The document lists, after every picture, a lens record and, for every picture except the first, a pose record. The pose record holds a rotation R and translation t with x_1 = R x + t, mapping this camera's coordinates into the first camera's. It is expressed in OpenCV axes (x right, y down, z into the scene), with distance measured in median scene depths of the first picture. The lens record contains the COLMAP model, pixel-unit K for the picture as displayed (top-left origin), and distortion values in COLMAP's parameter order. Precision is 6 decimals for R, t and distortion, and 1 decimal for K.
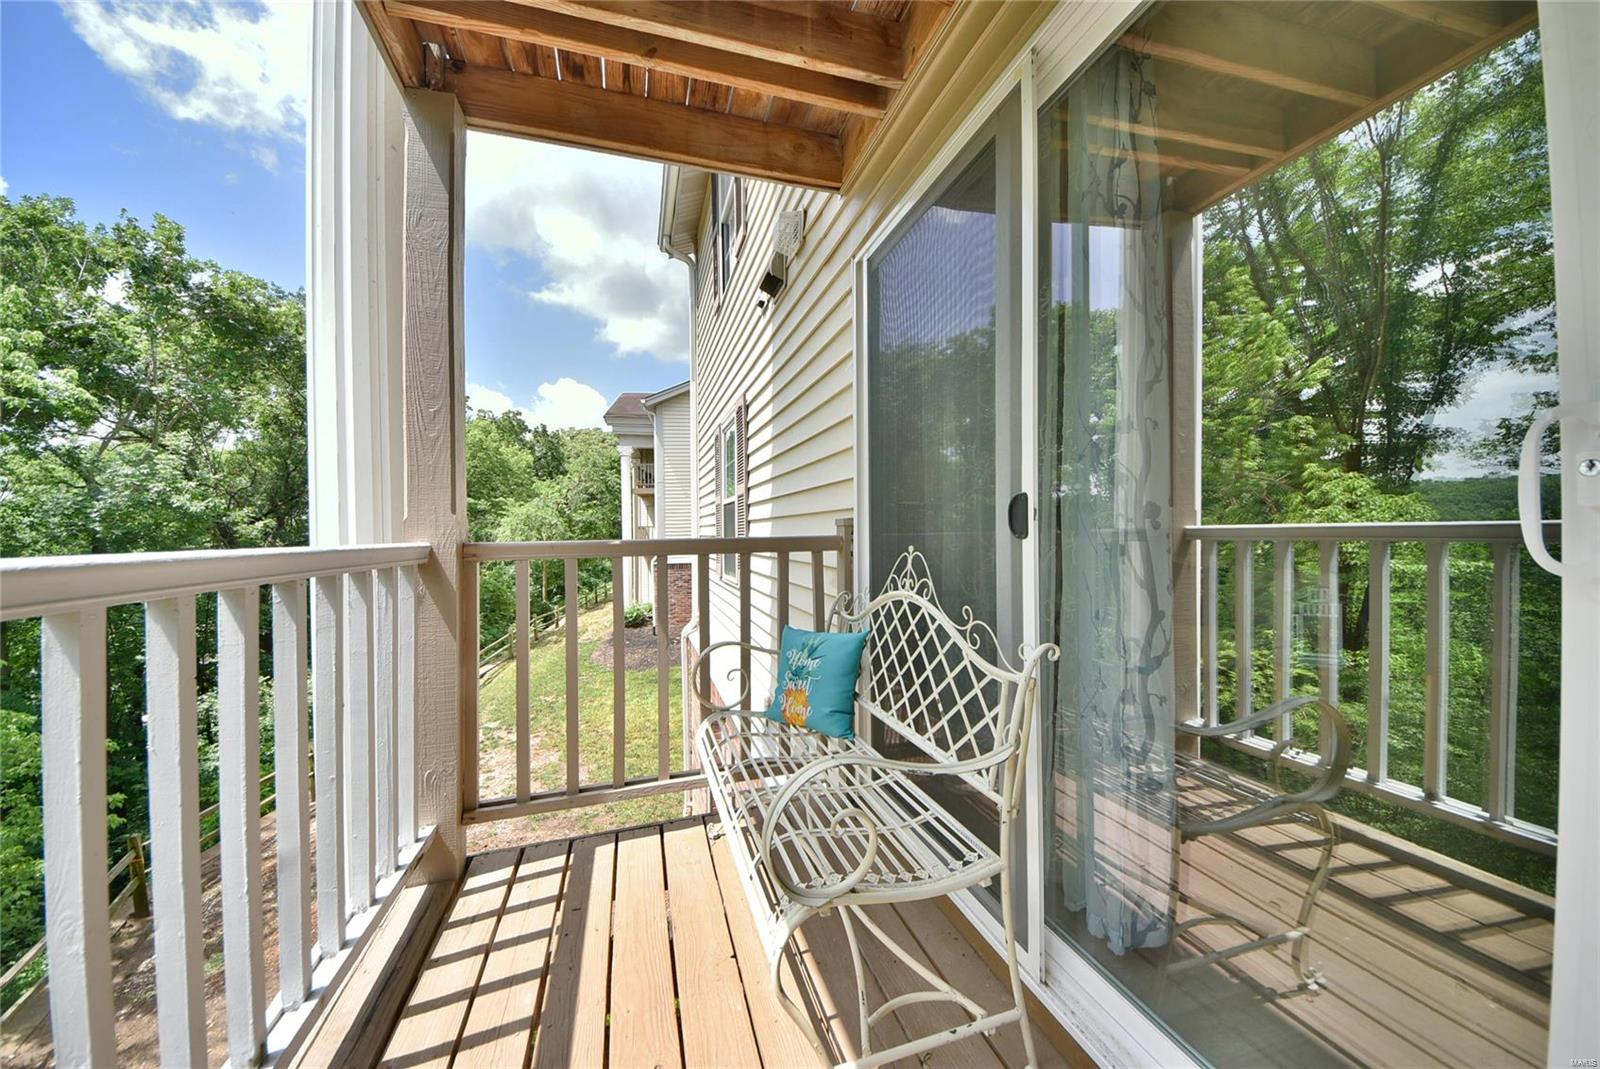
lens RADIAL K [[603.5, 0, 799.6], [0, 603.5, 525.9], [0, 0, 1]] dist [-0.001037, -0.000260]
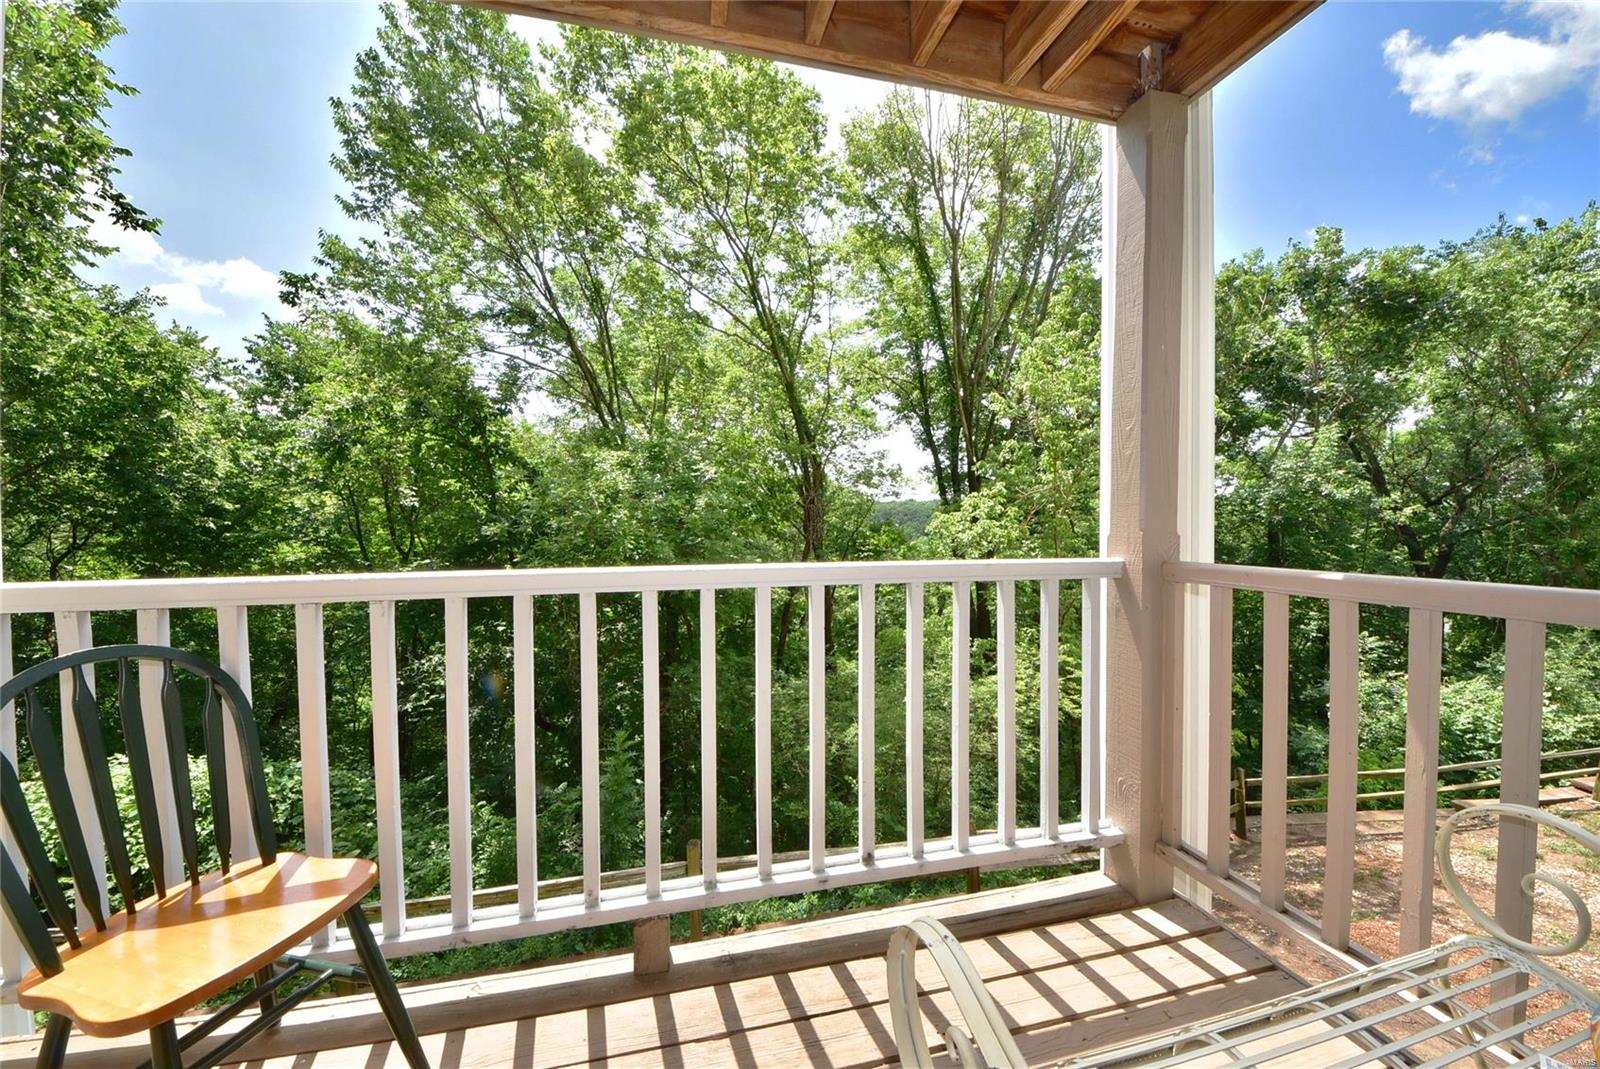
lens RADIAL K [[603.5, 0, 799.6], [0, 603.5, 525.9], [0, 0, 1]] dist [-0.001037, -0.000260]
pose [[-0.046345, 0.028762, -0.998511, 0.091963], [0.008574, 0.999560, 0.028394, -0.014094], [0.998889, -0.007245, -0.046571, 0.102989]]
